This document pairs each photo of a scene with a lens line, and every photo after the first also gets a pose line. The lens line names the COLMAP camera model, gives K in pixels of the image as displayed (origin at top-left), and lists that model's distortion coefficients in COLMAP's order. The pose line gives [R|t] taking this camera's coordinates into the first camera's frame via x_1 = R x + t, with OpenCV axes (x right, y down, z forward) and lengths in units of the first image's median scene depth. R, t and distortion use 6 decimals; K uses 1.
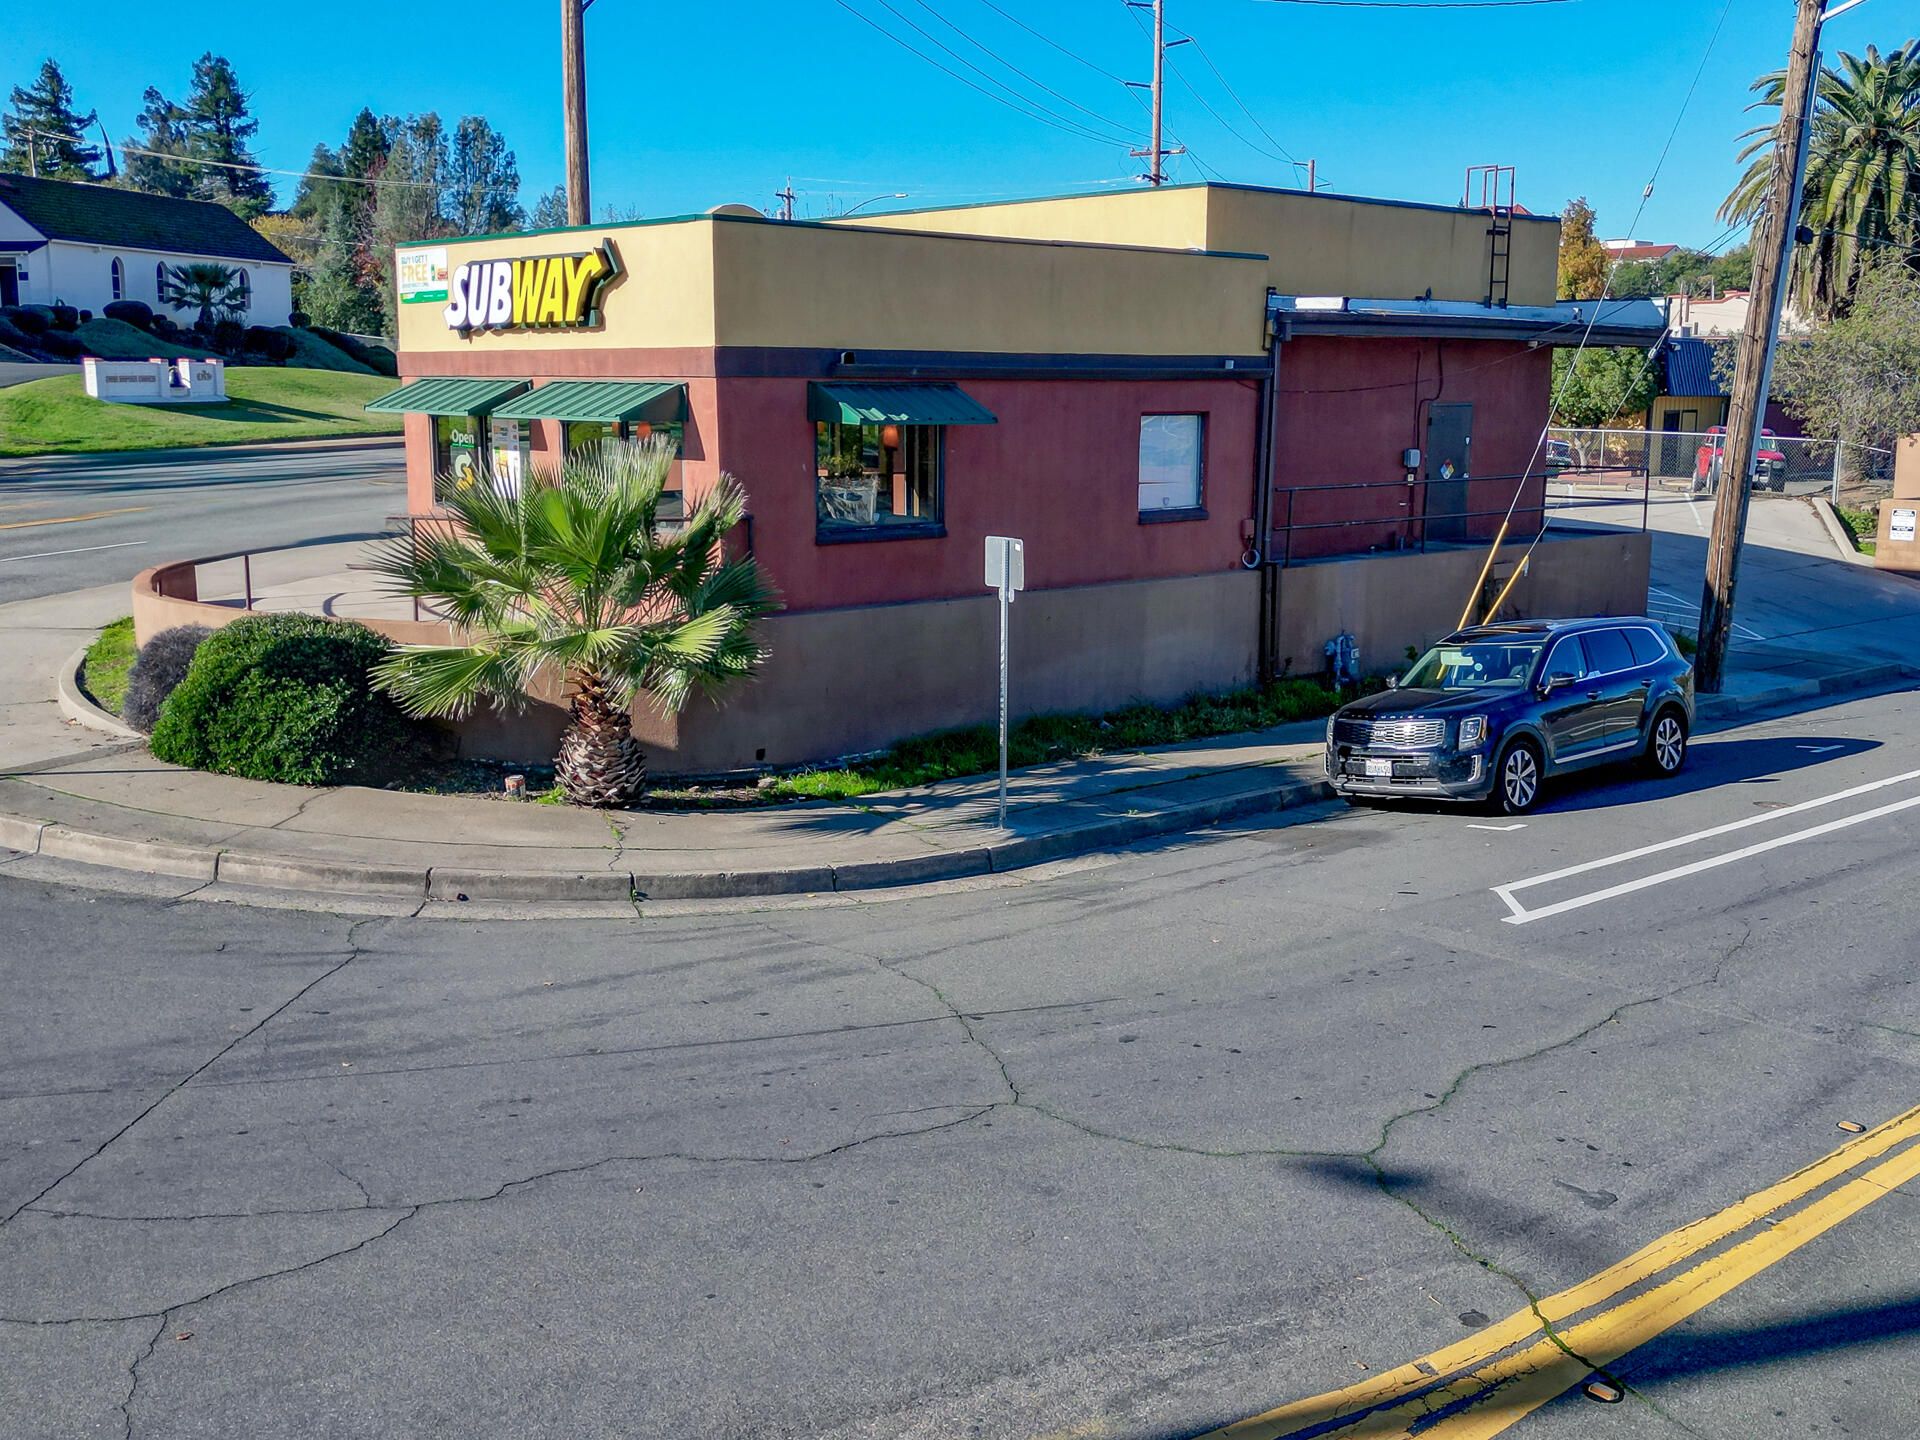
lens RADIAL K [[1939.0, 0, 960.0], [0, 1939.0, 720.0], [0, 0, 1]] dist [0.043800, -0.000174]
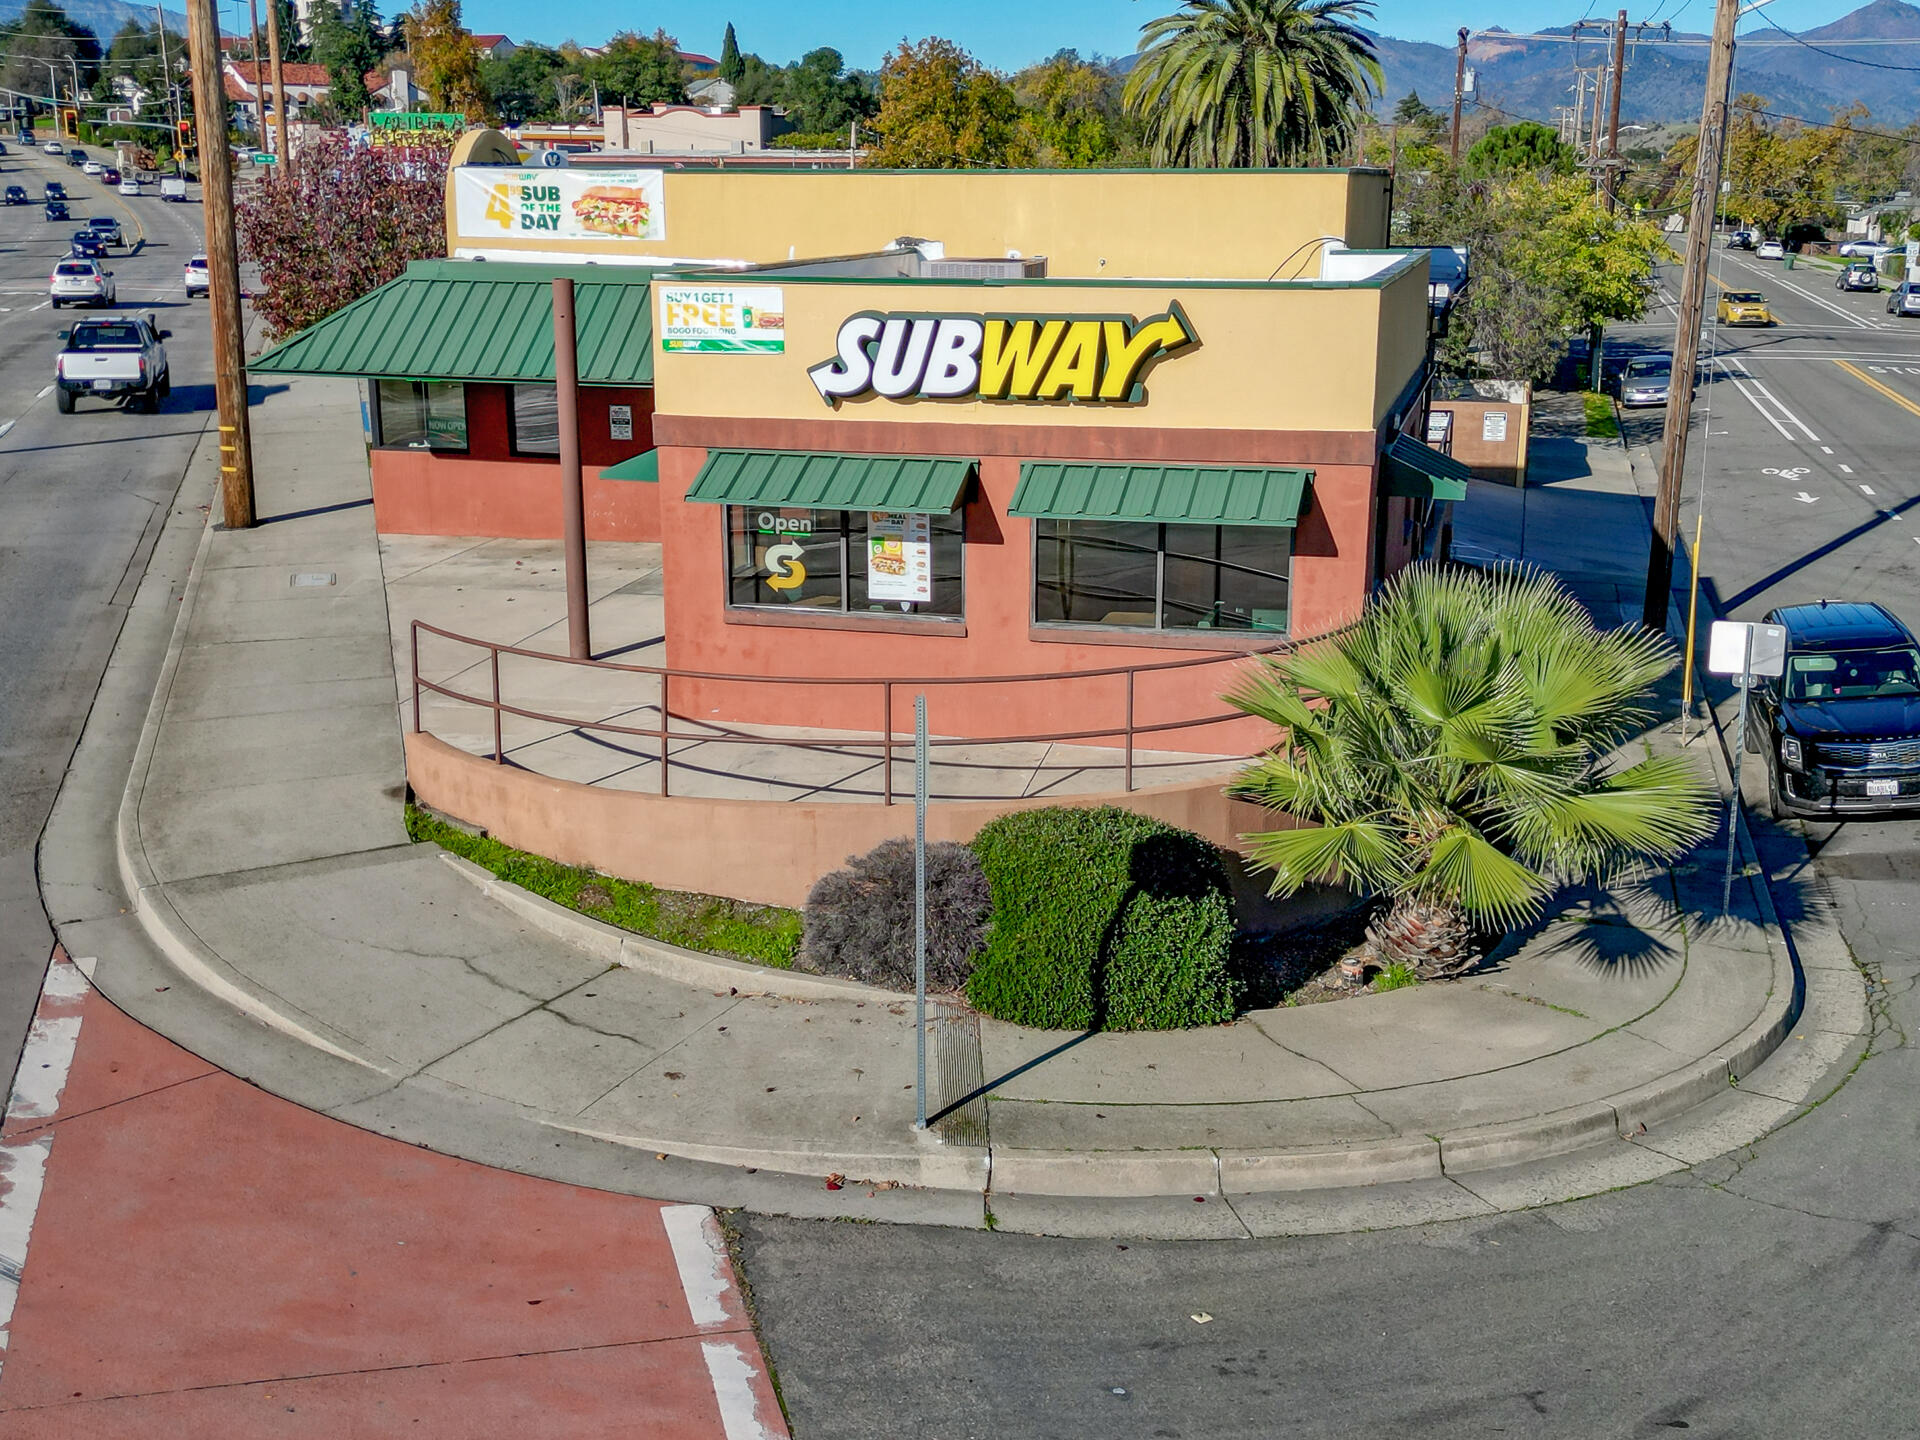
lens RADIAL K [[2149.5, 0, 960.0], [0, 2149.5, 720.0], [0, 0, 1]] dist [0.090487, -0.111468]
pose [[0.838297, -0.139414, 0.527089, -0.765933], [0.099446, 0.989635, 0.103596, -0.171352], [-0.536068, -0.034428, 0.843472, 0.251651]]
